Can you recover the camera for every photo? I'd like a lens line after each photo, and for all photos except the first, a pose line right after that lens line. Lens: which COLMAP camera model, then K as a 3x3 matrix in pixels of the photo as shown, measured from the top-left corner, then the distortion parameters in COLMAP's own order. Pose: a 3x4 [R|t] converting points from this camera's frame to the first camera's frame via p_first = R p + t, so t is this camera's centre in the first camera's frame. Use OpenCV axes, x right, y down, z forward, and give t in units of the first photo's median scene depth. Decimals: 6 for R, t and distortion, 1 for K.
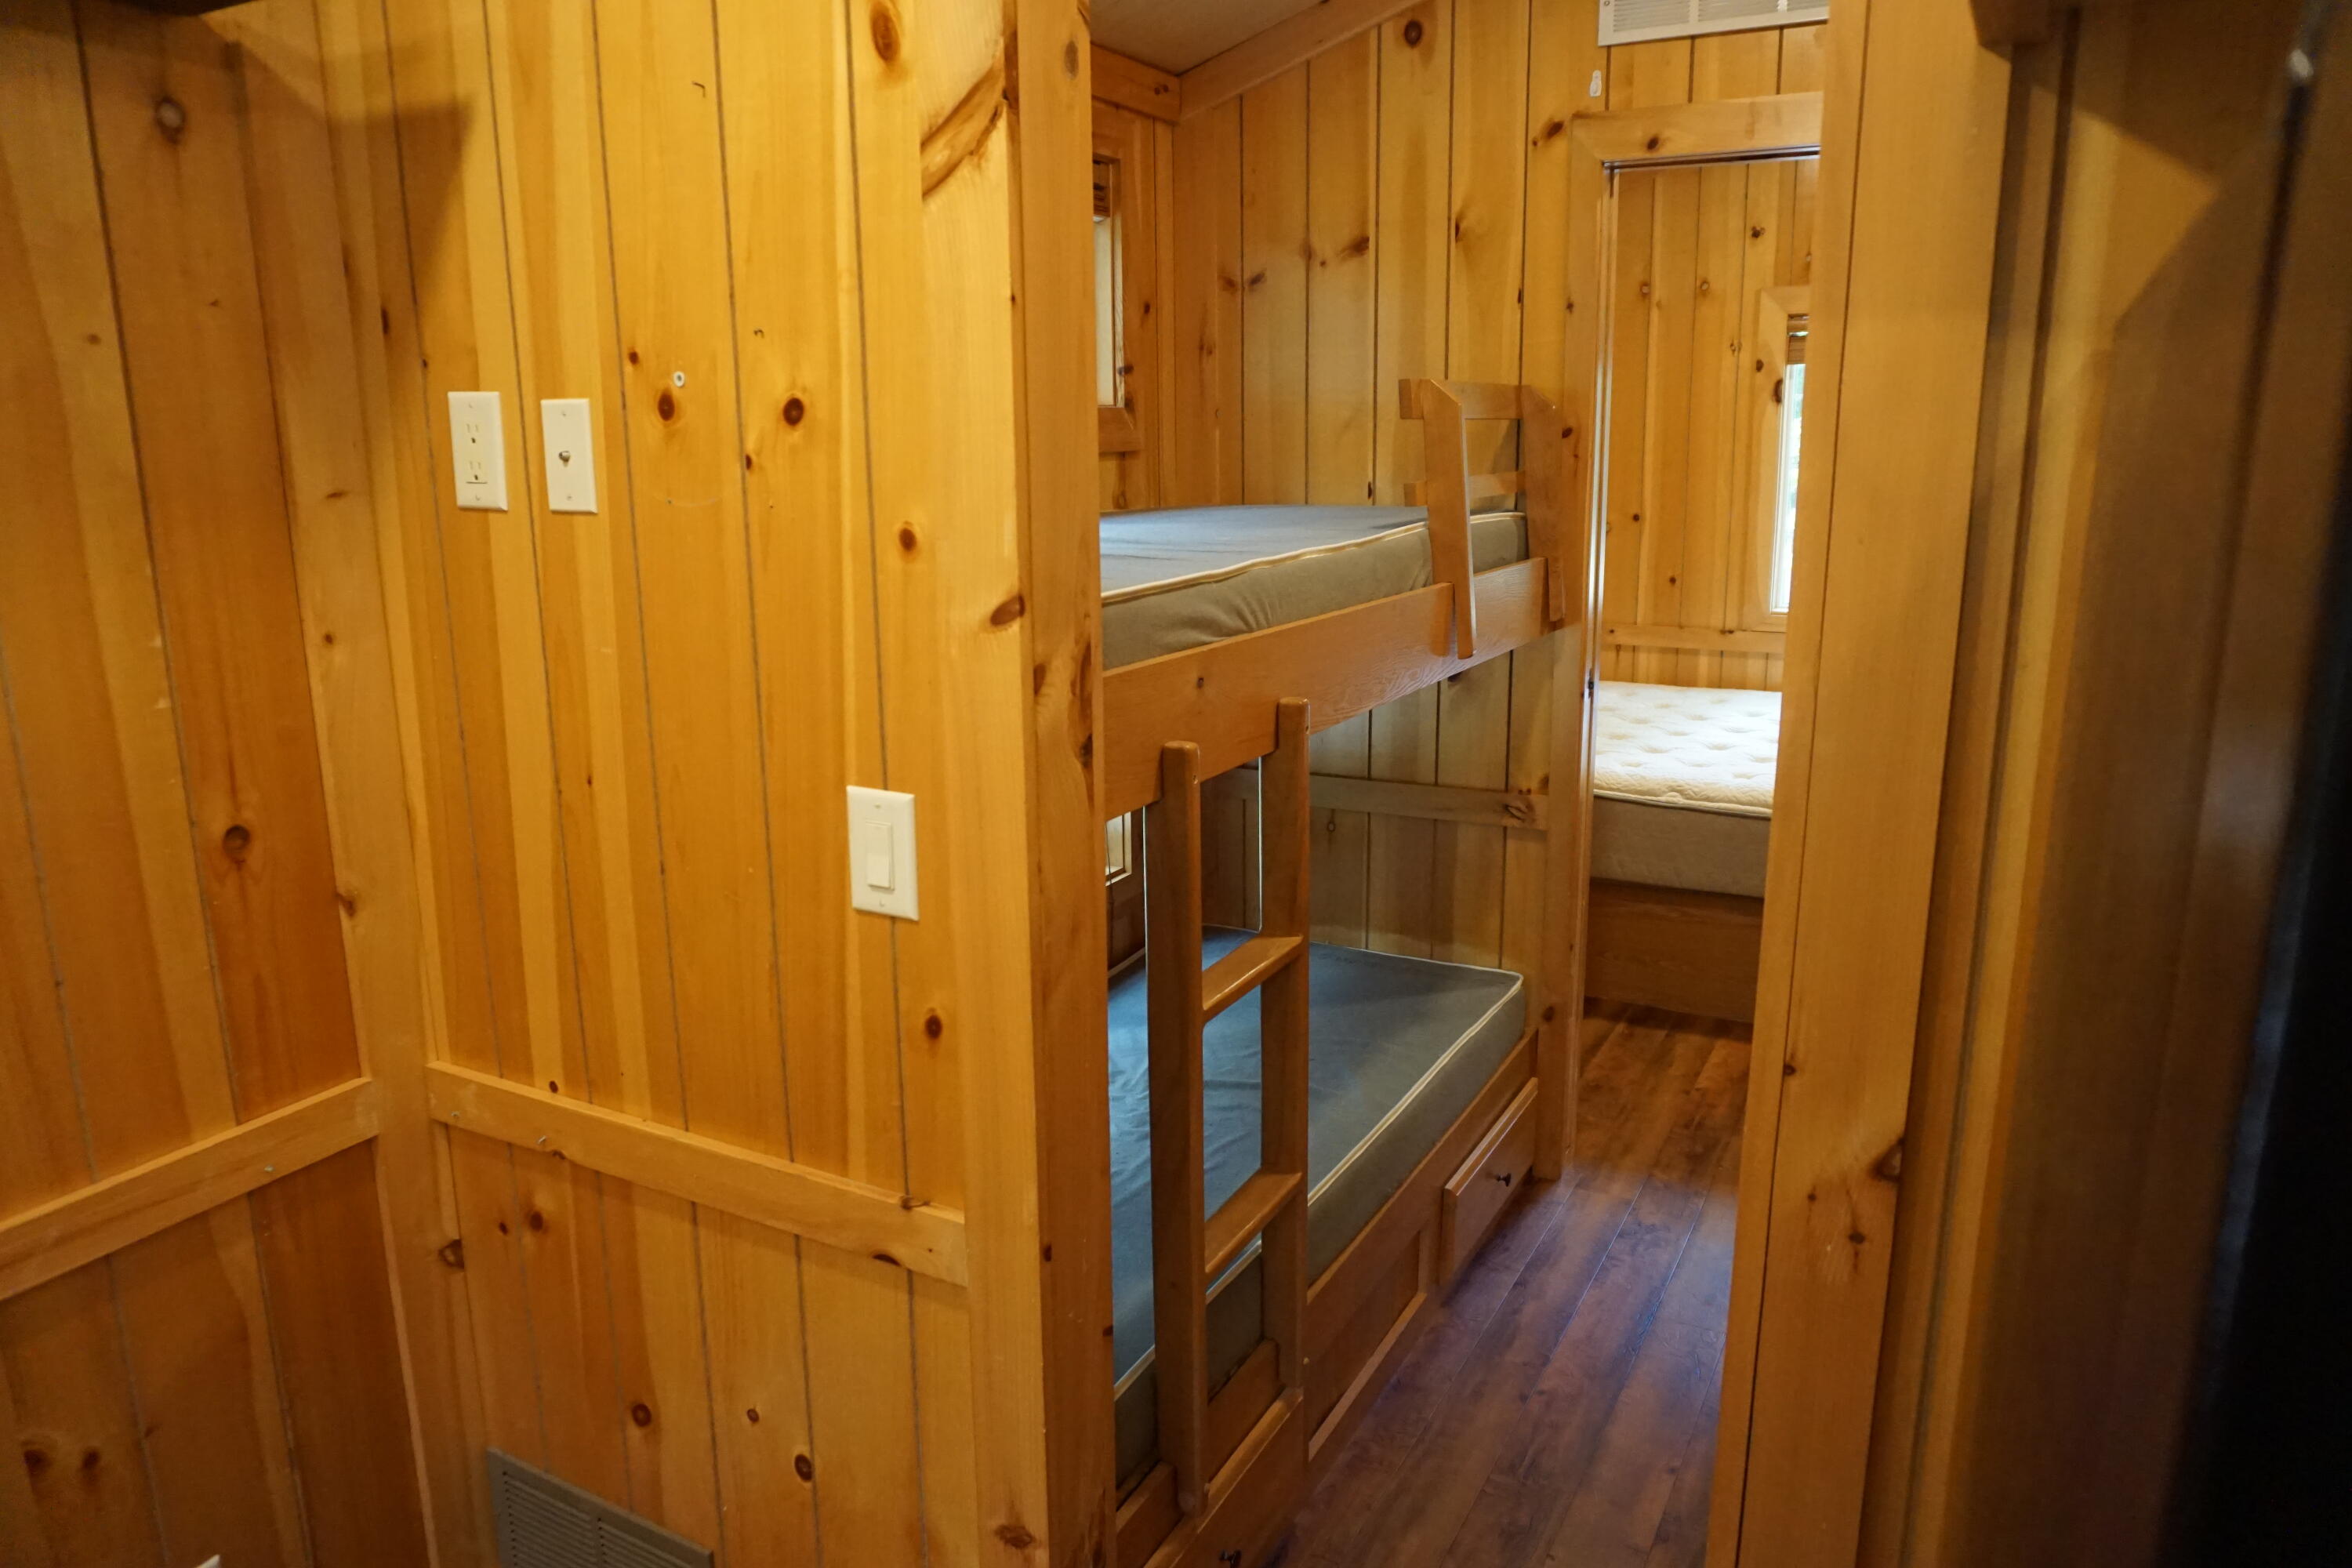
lens RADIAL K [[1576.6, 0, 1174.7], [0, 1576.6, 779.2], [0, 0, 1]] dist [-0.060612, 0.033405]
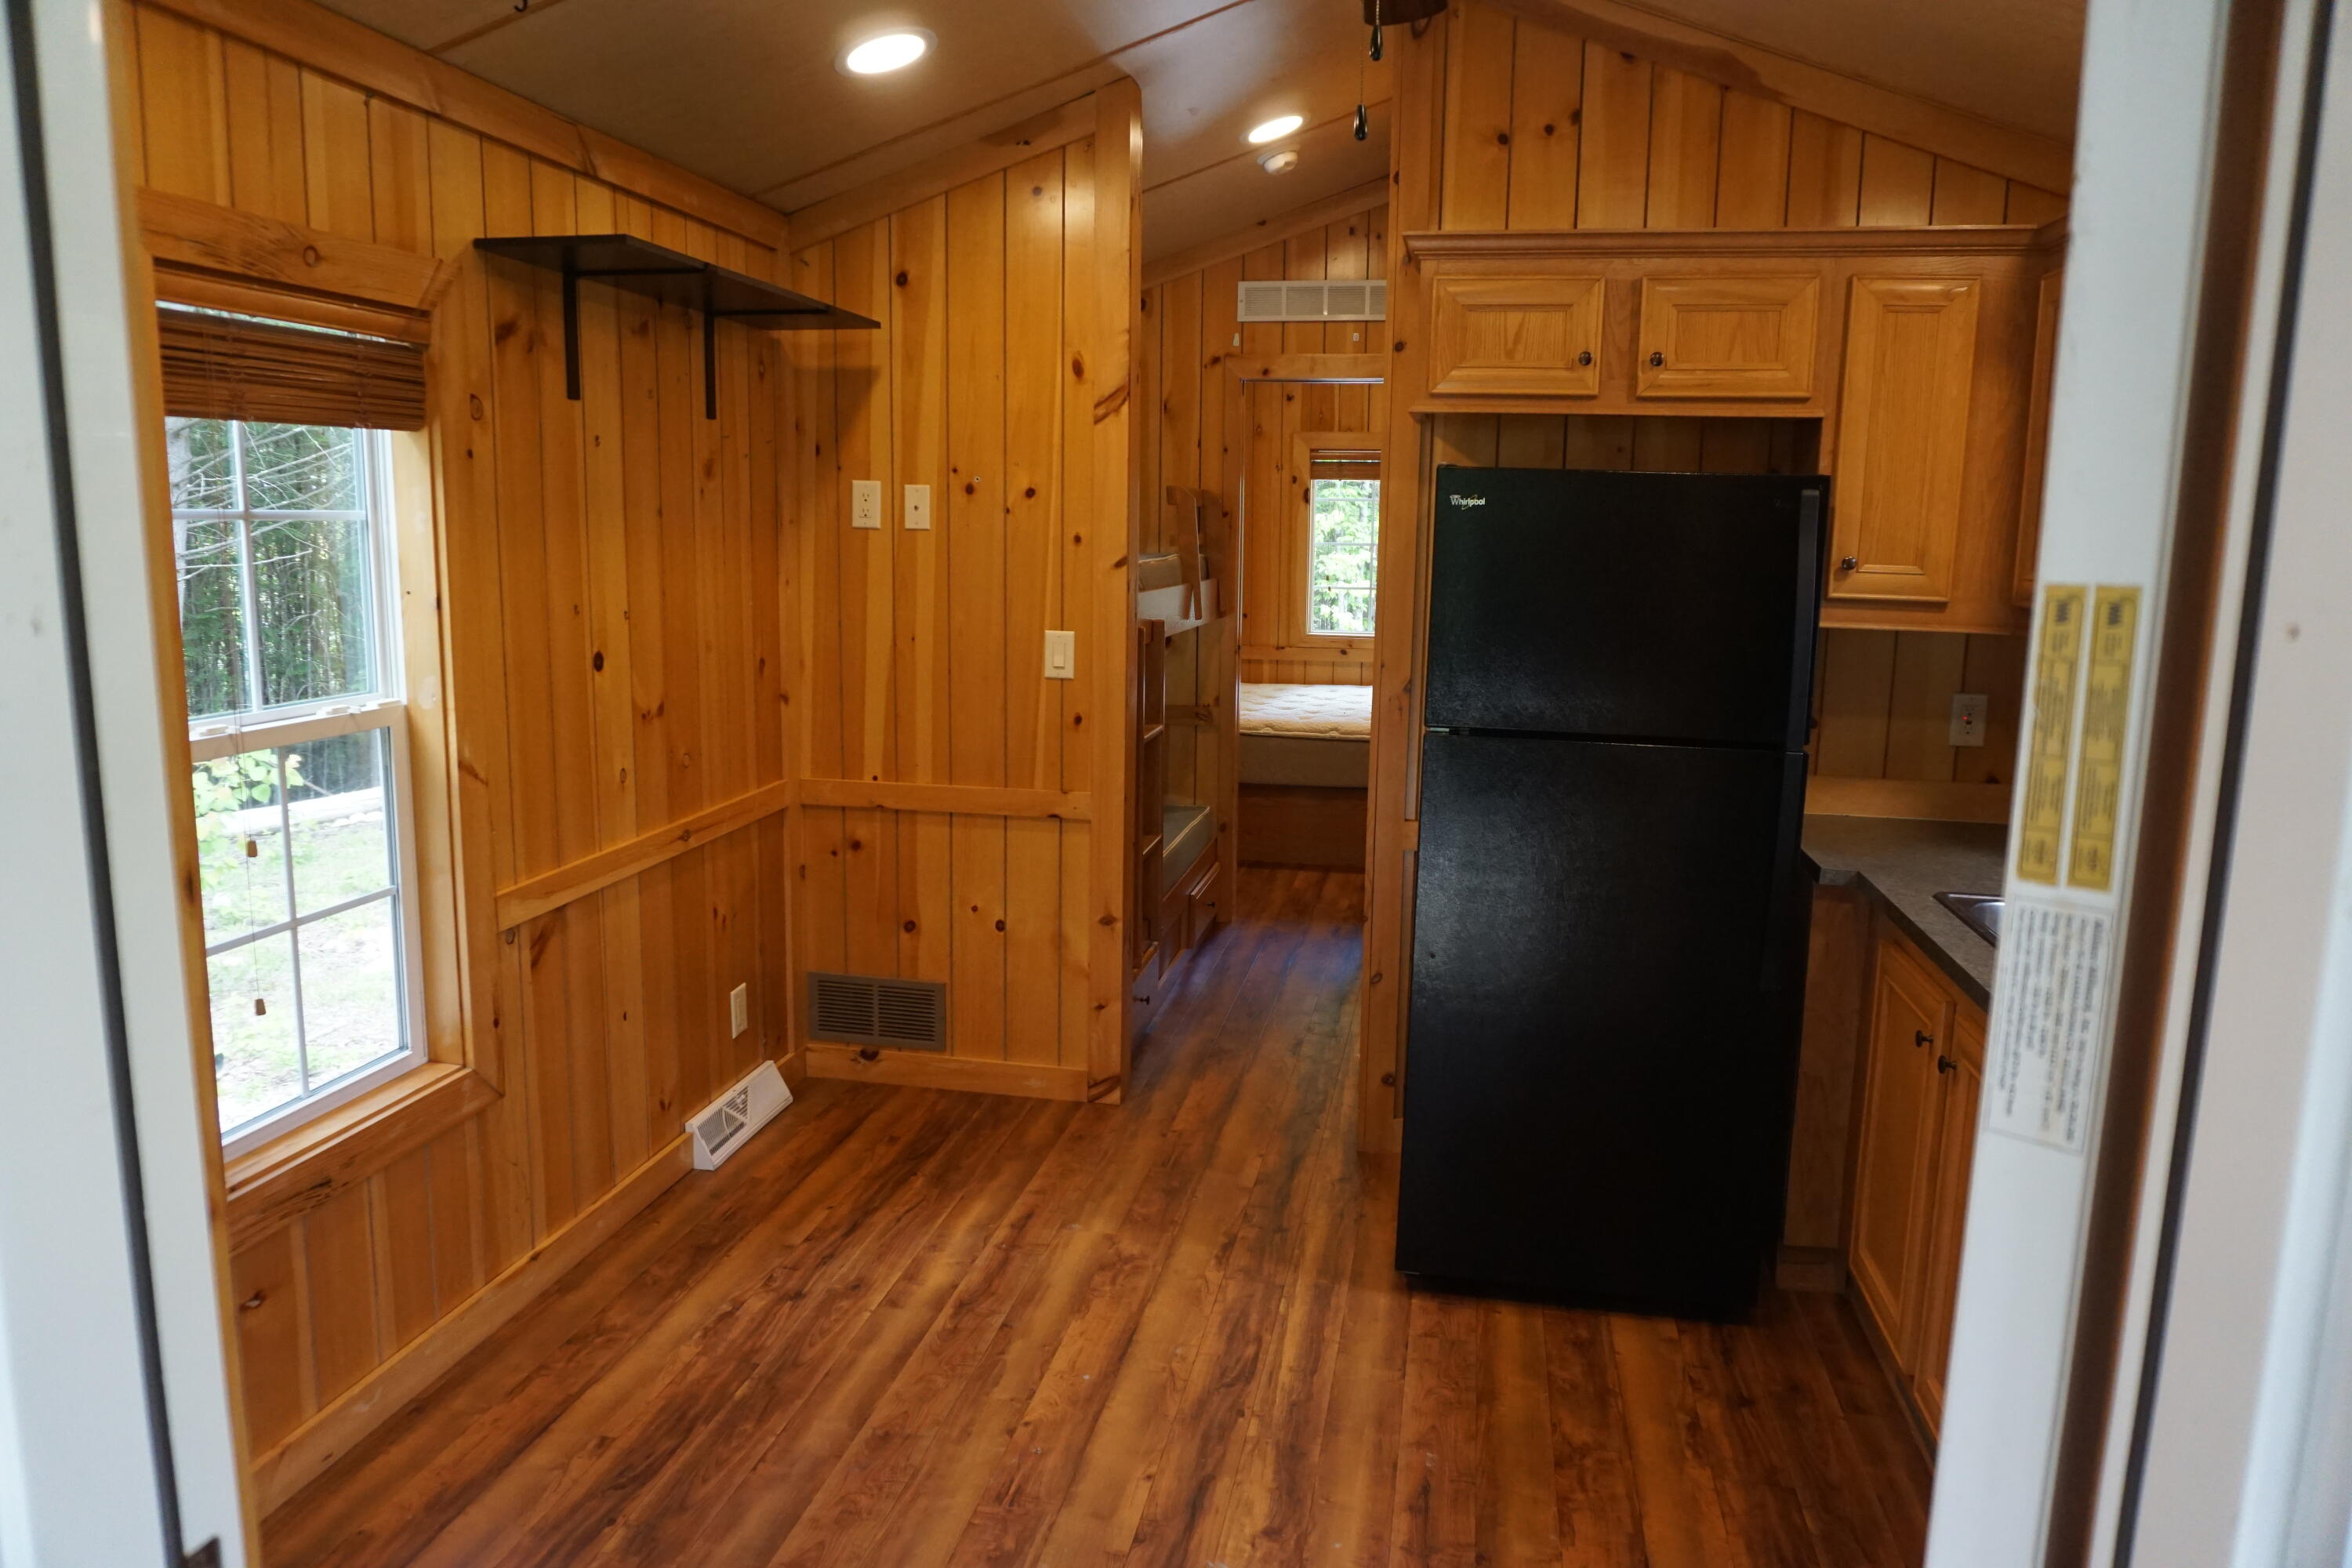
lens RADIAL K [[1576.6, 0, 1166.3], [0, 1576.6, 782.5], [0, 0, 1]] dist [-0.060612, 0.033405]
pose [[0.953207, -0.025883, 0.301210, -0.672037], [0.043131, 0.997779, -0.050754, 0.332408], [-0.299227, 0.061371, 0.952206, -1.313887]]
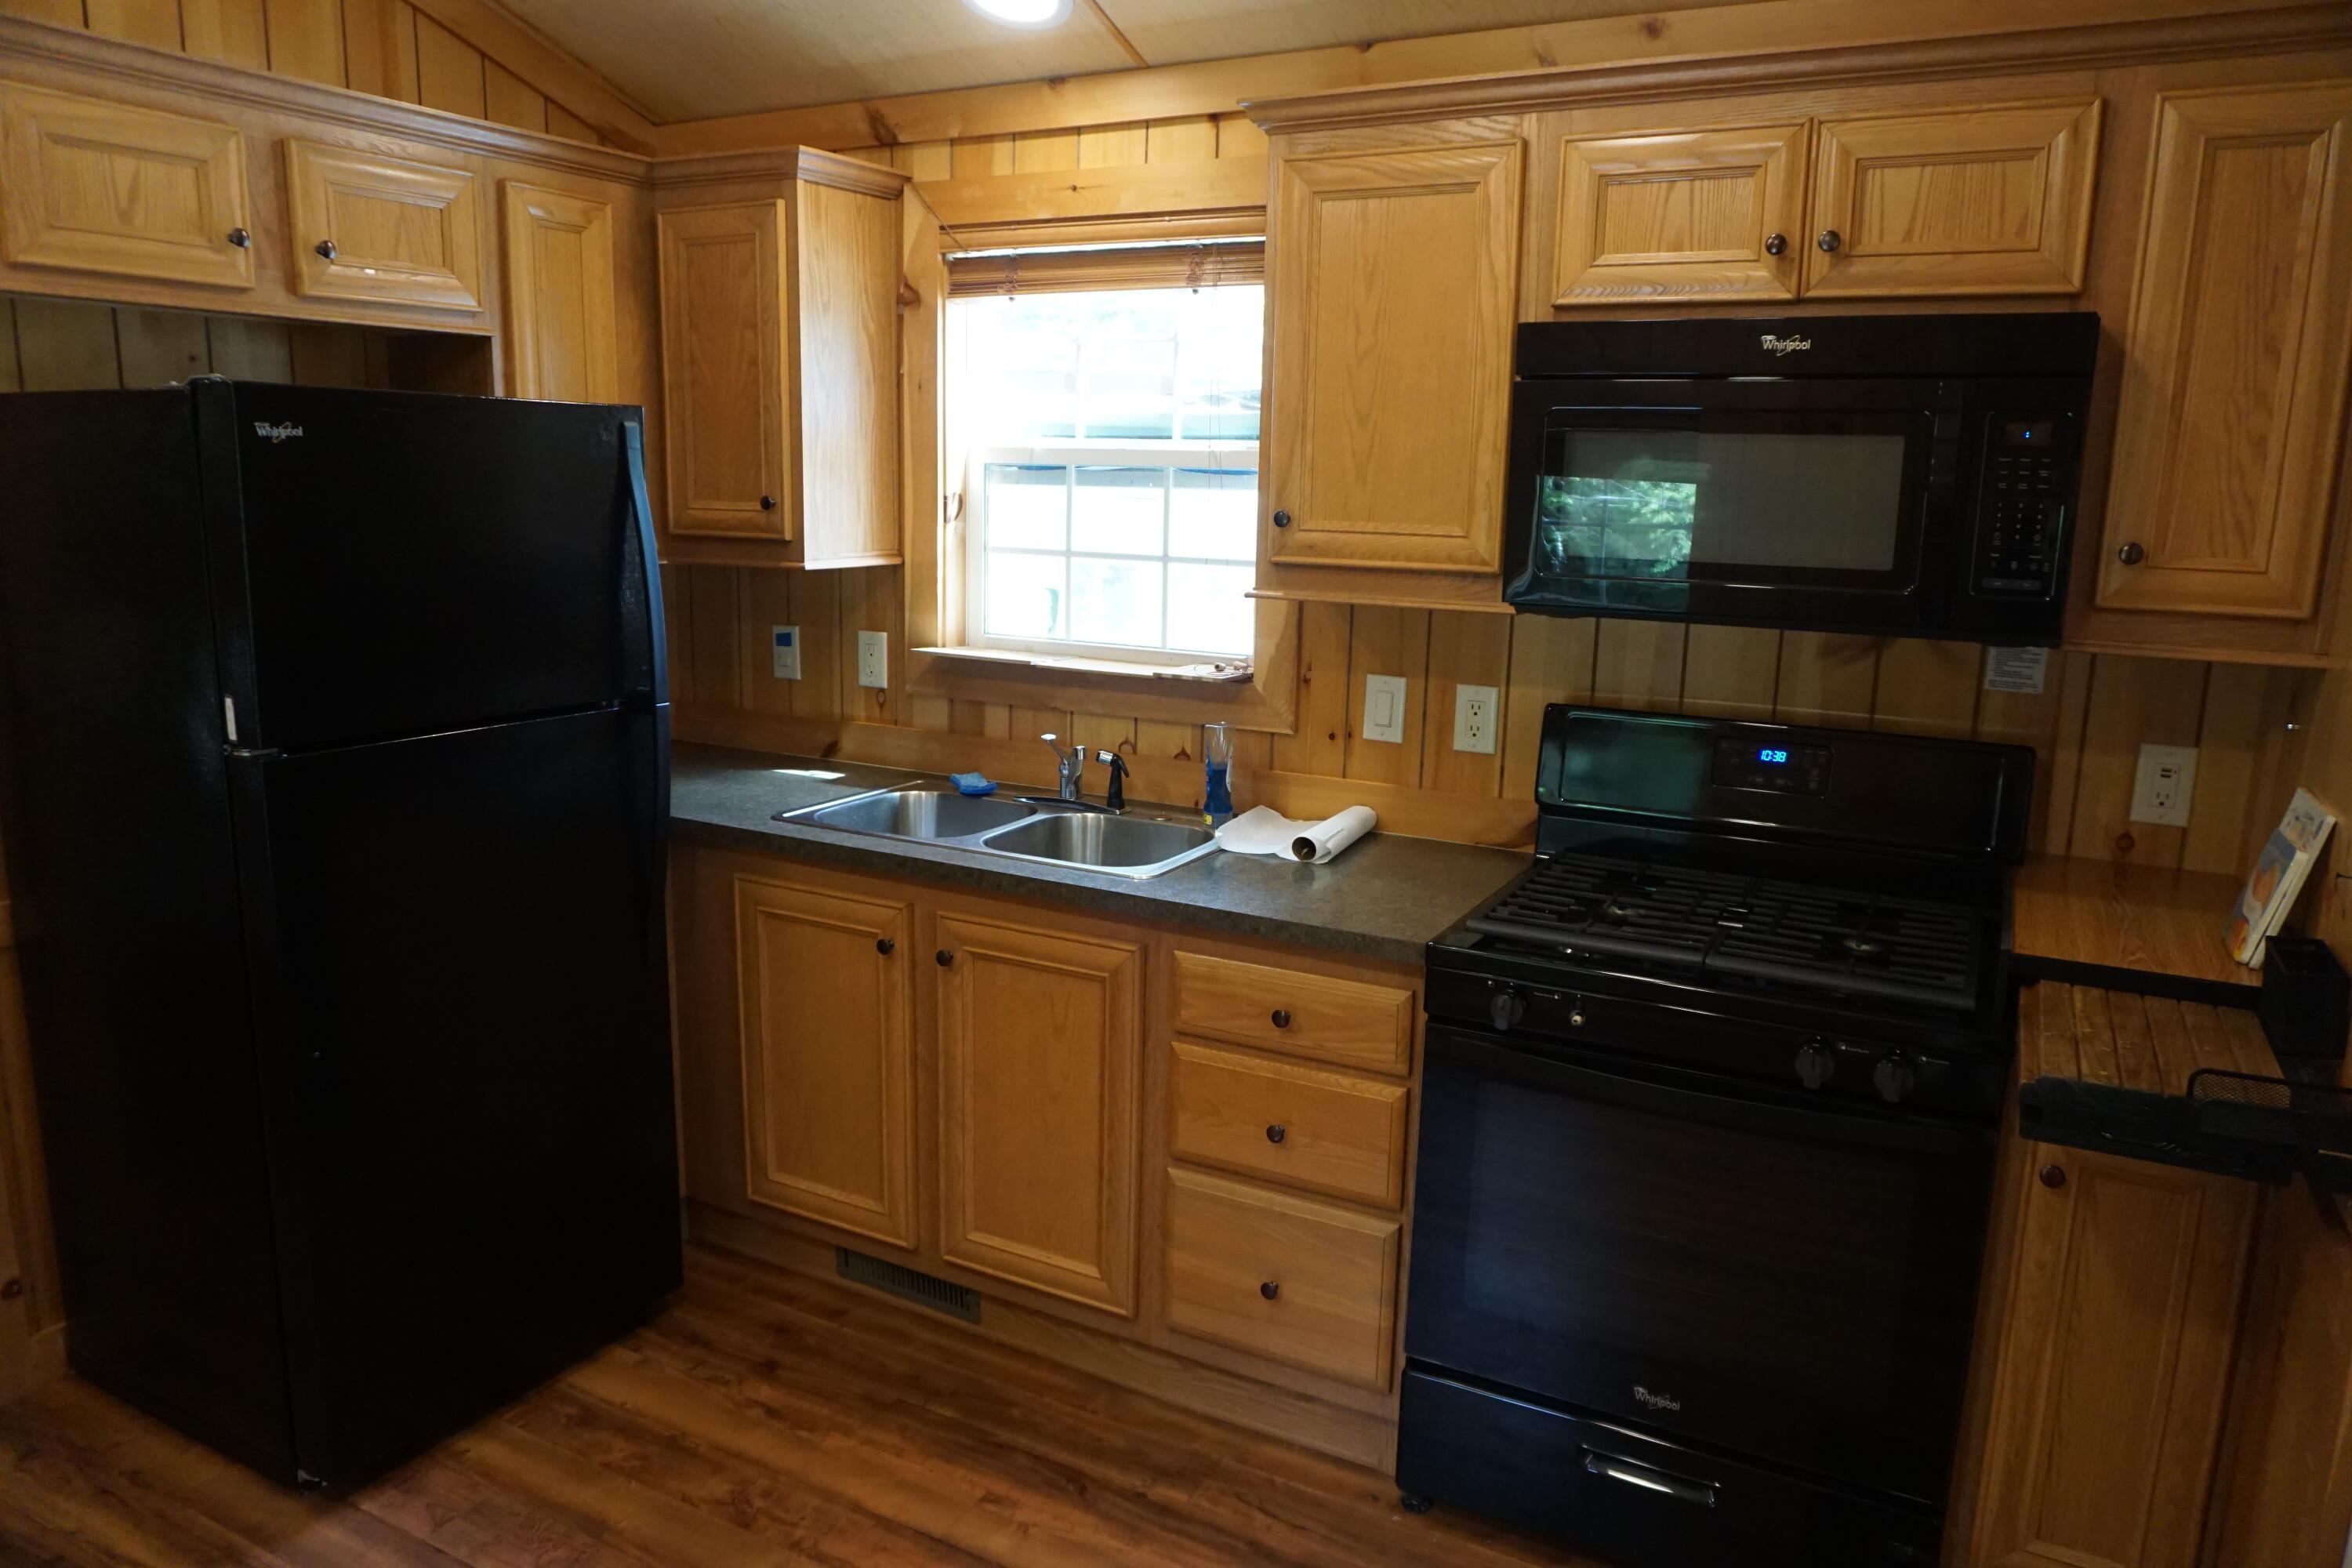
lens RADIAL K [[1576.6, 0, 1159.0], [0, 1576.6, 783.4], [0, 0, 1]] dist [-0.060612, 0.033405]
pose [[-0.008007, -0.186681, 0.982388, -1.050465], [0.203010, 0.961657, 0.184397, 0.151385], [-0.979144, 0.200911, 0.030198, -0.527931]]
